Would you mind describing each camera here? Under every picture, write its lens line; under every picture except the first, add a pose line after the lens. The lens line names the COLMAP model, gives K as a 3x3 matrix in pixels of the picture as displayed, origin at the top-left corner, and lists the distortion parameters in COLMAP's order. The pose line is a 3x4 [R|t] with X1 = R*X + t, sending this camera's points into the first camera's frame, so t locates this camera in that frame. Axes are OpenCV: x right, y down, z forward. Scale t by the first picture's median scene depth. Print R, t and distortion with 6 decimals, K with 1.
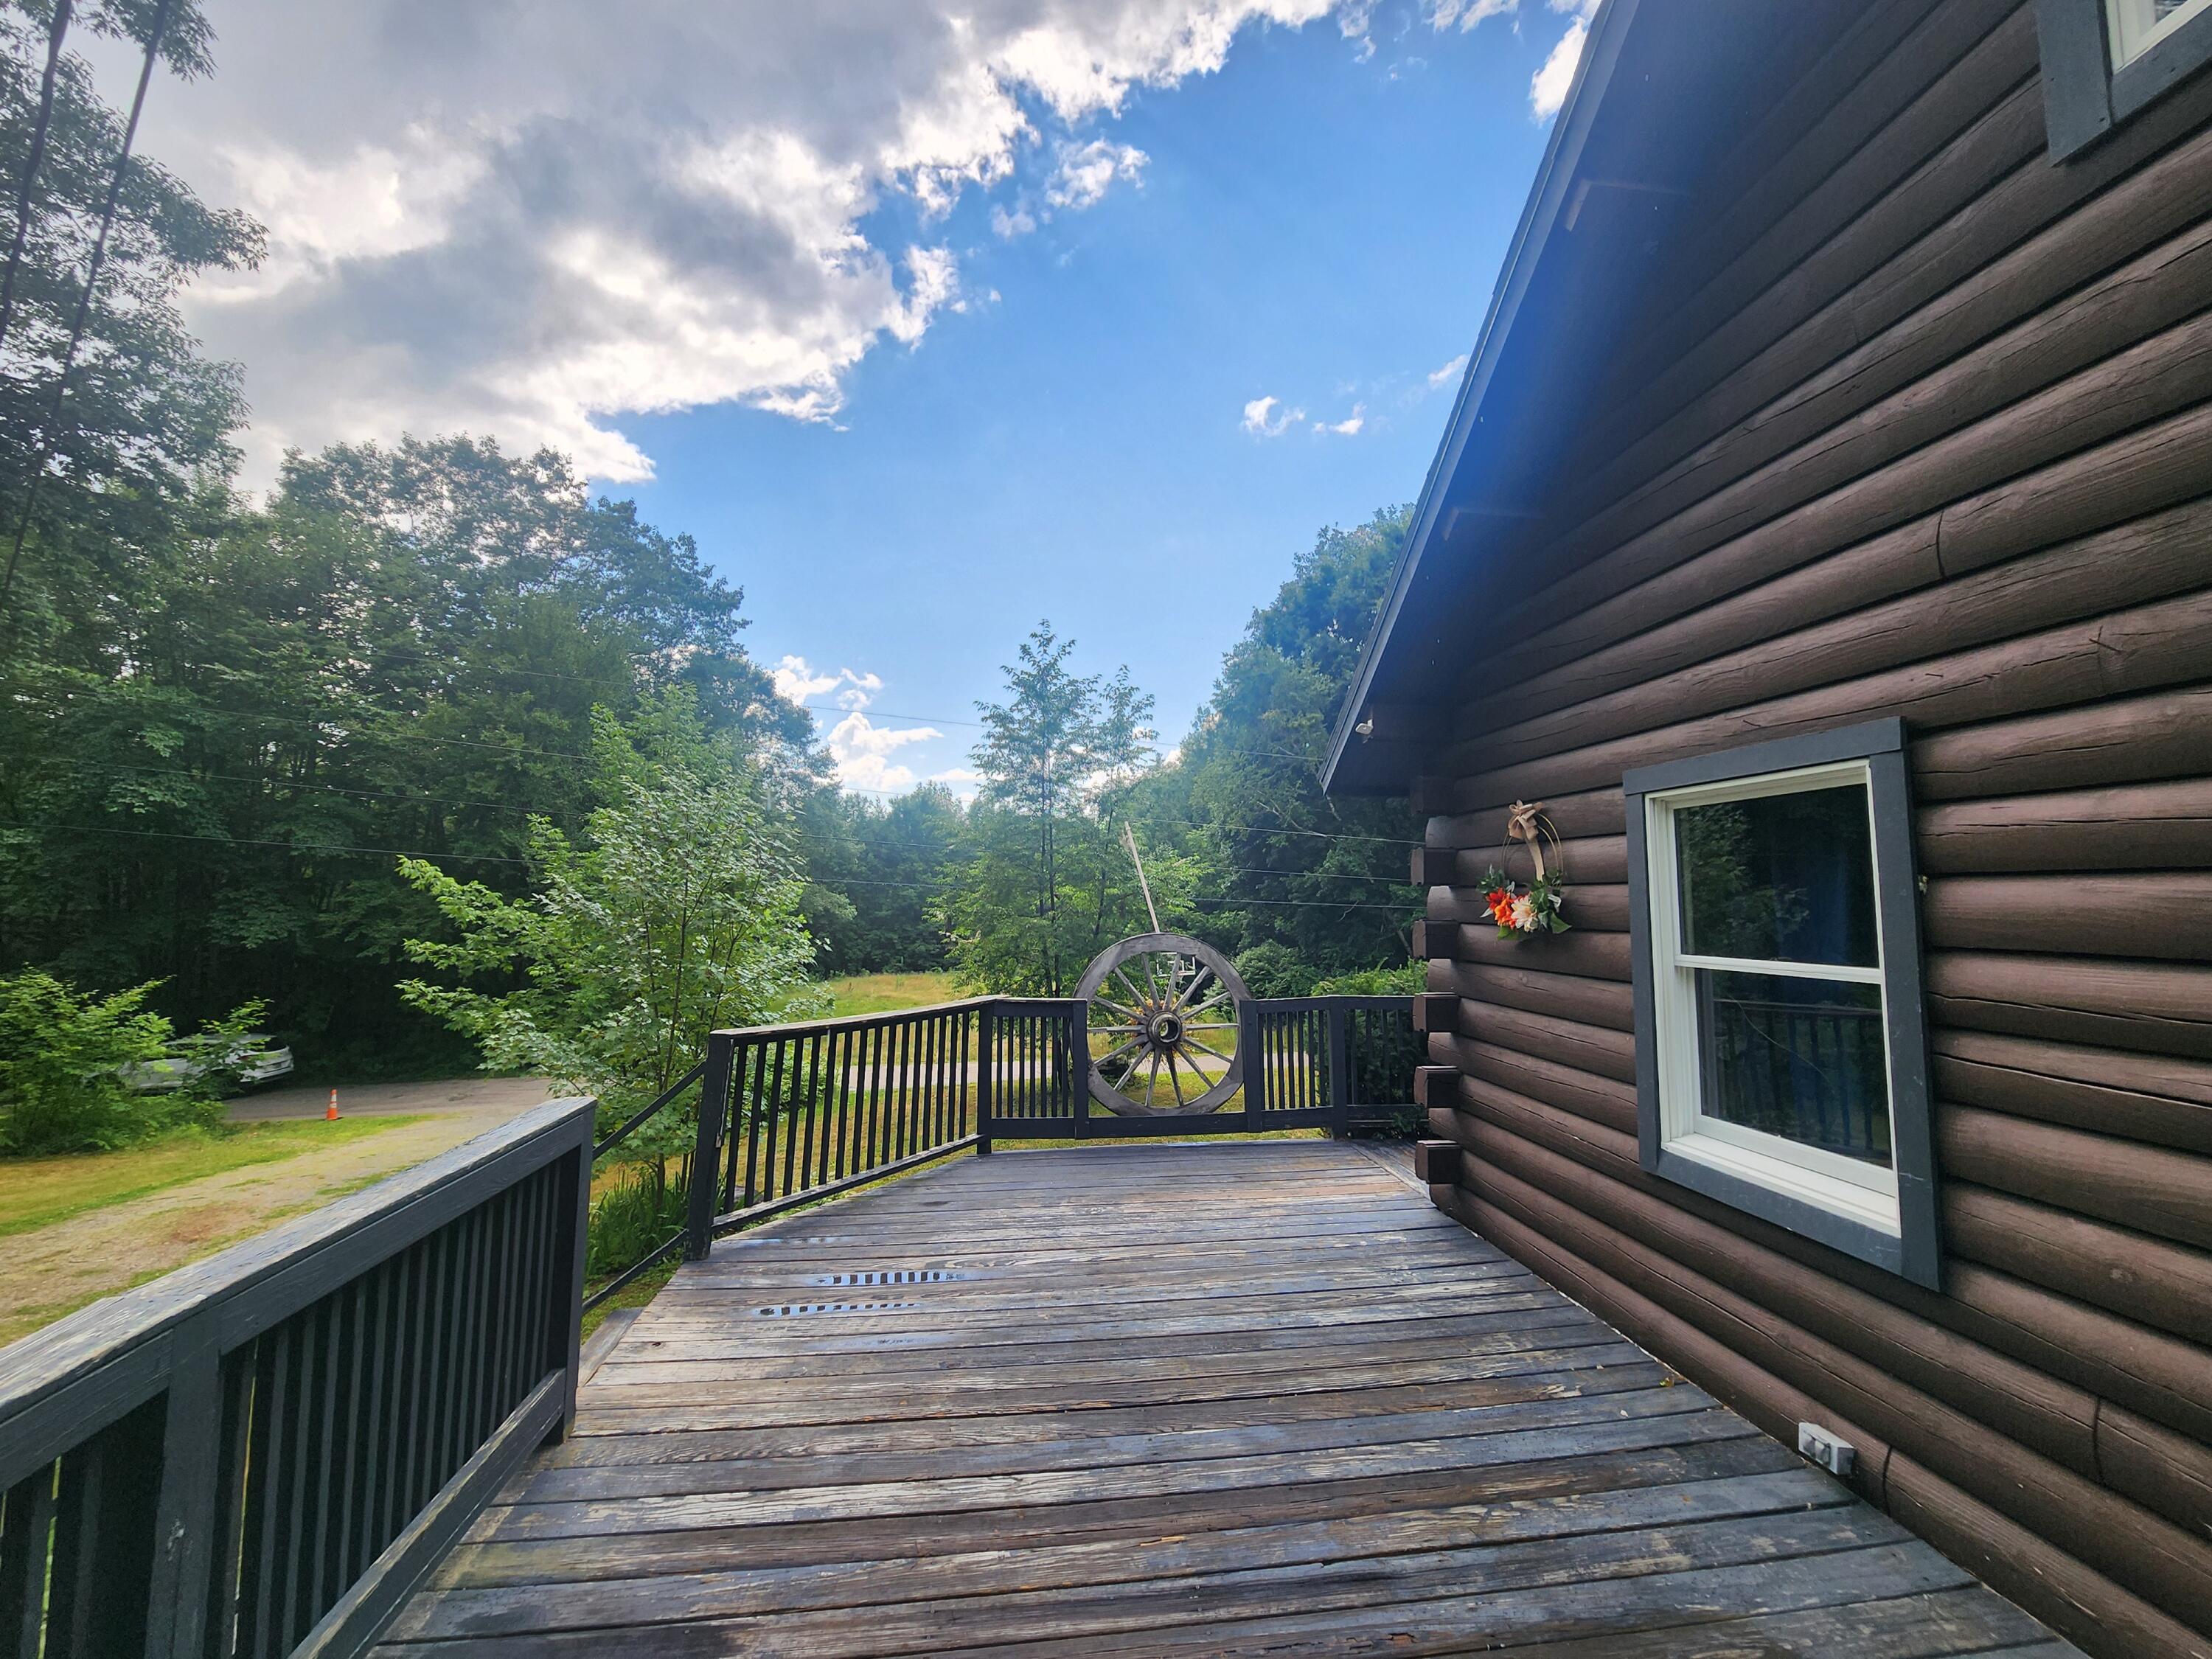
lens RADIAL K [[889.0, 0, 1106.0], [0, 889.0, 829.5], [0, 0, 1]] dist [0.000174, 0.010538]
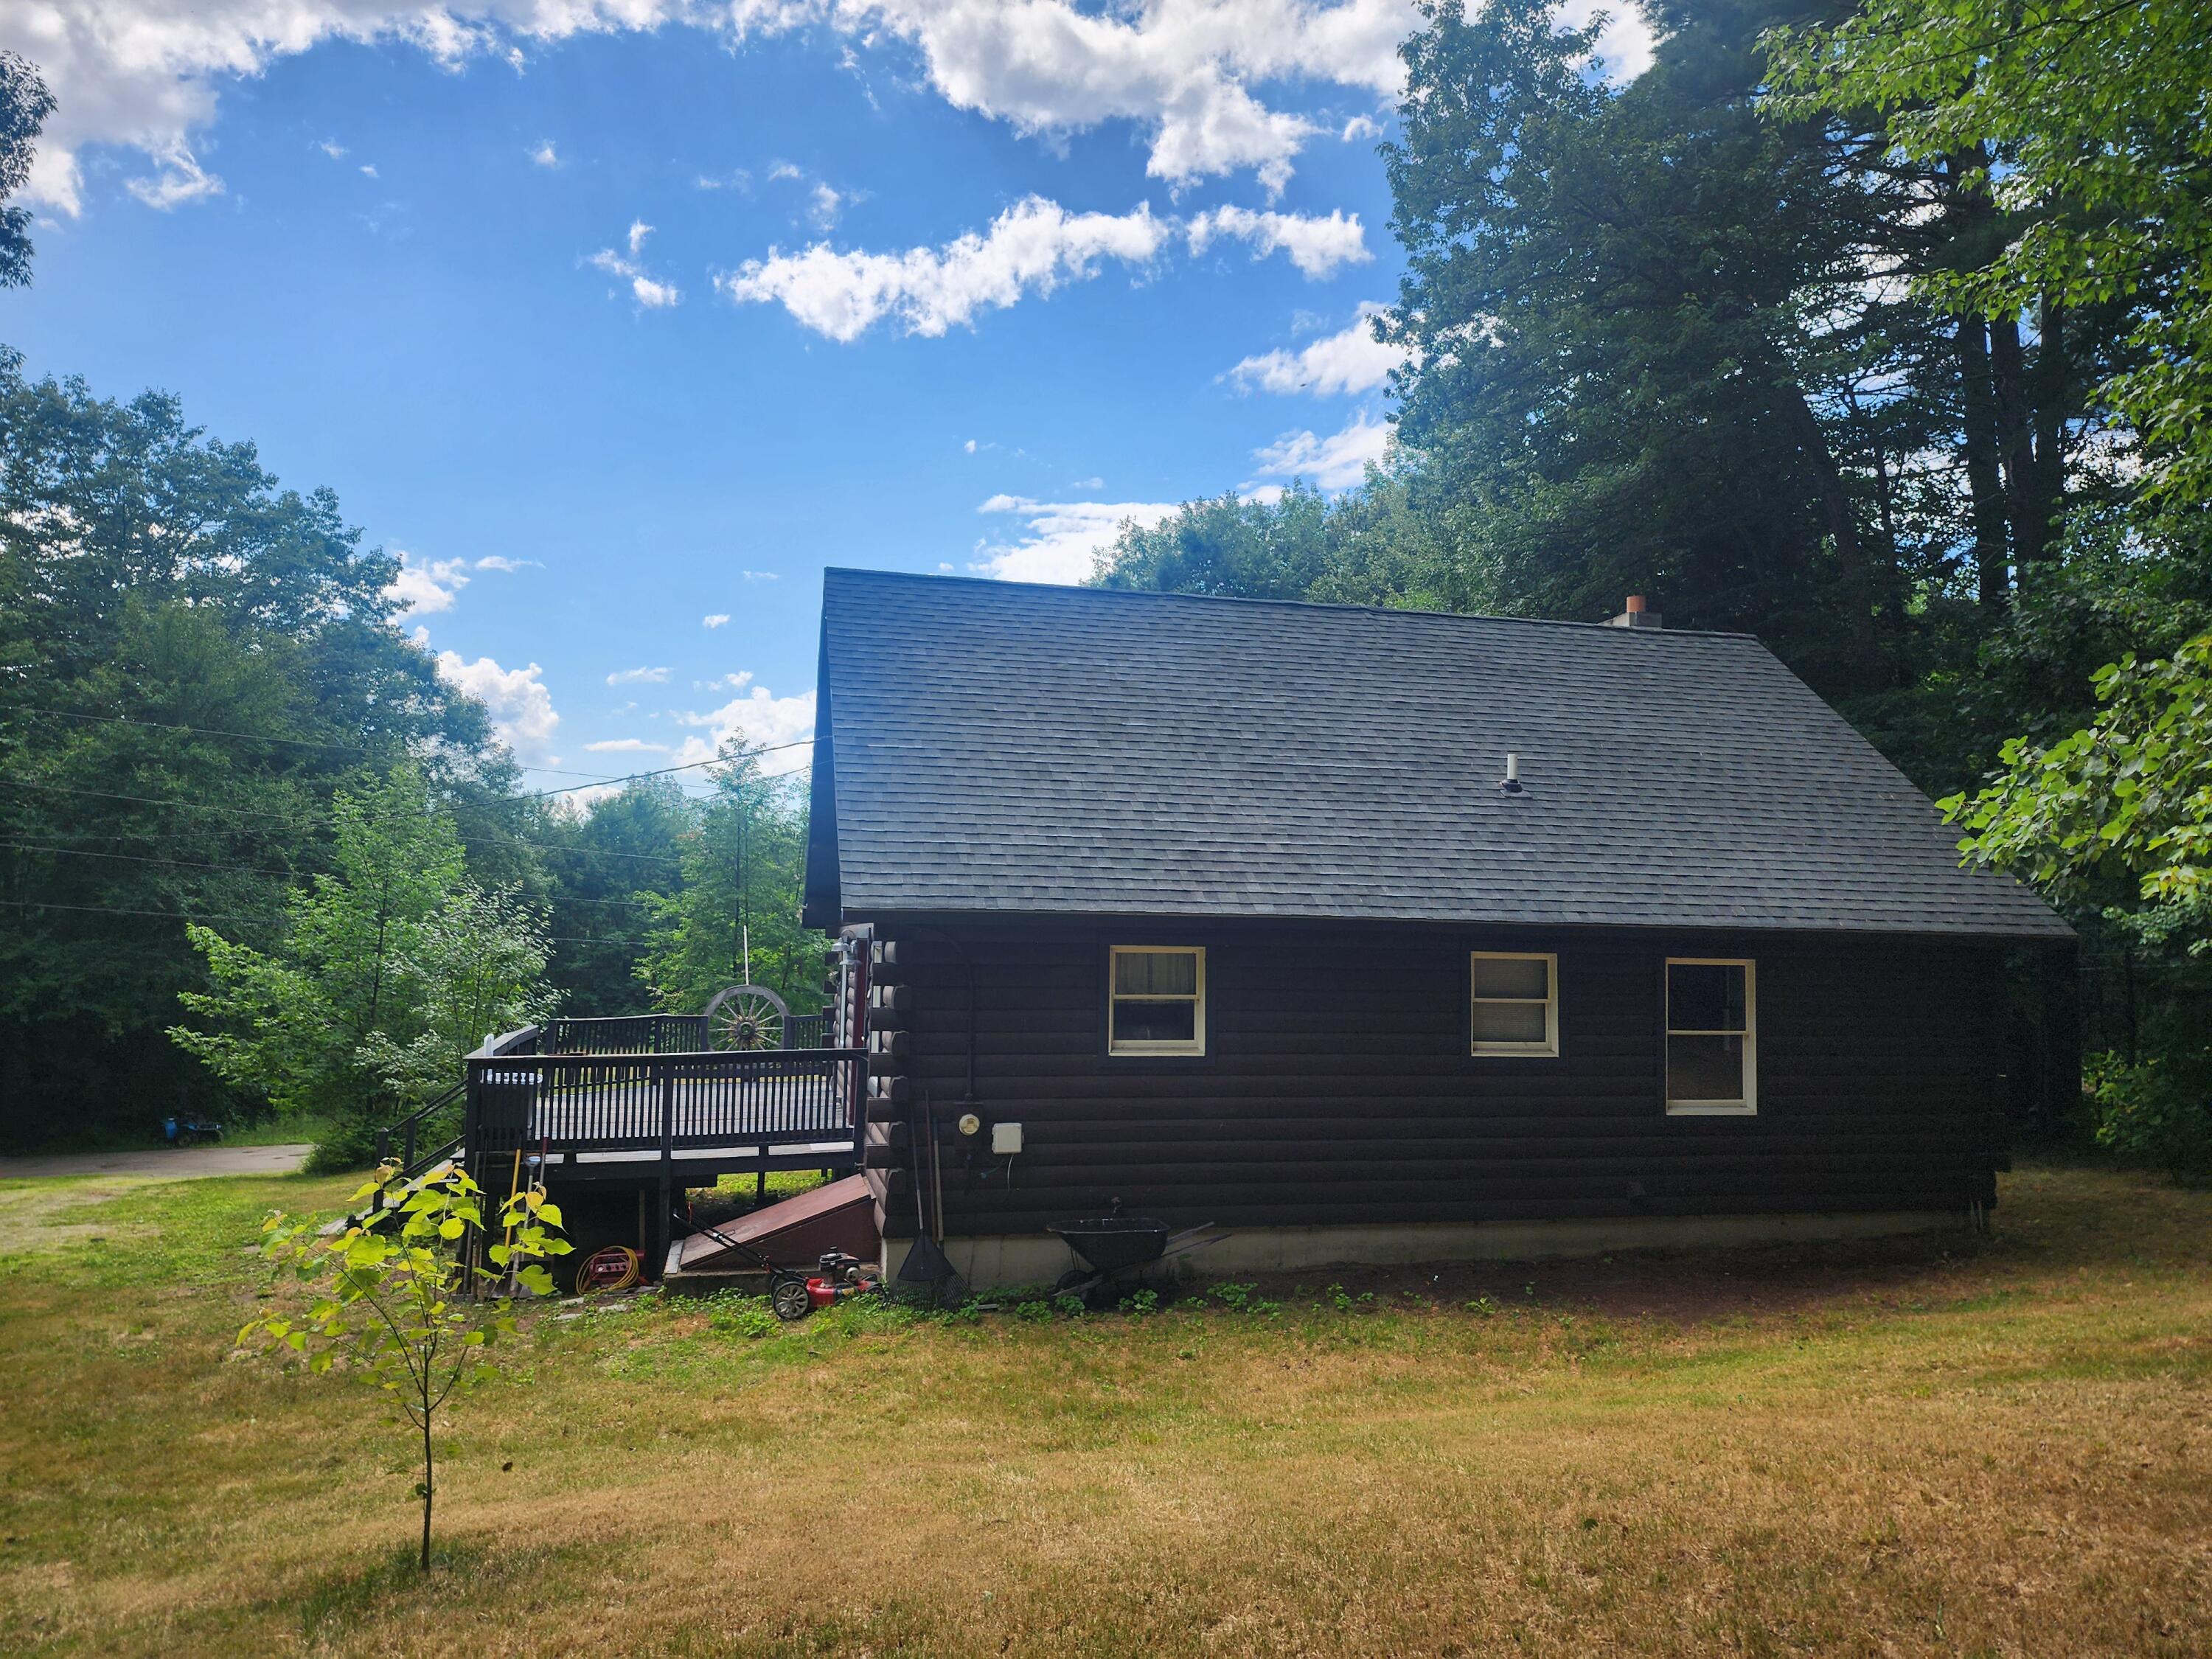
lens RADIAL K [[1436.4, 0, 1110.6], [0, 1436.4, 866.6], [0, 0, 1]] dist [0.040744, -0.005071]
pose [[0.993496, 0.013670, 0.113040, 0.126877], [-0.016627, 0.999543, 0.025257, -0.063462], [-0.112643, -0.026972, 0.993269, -0.595632]]
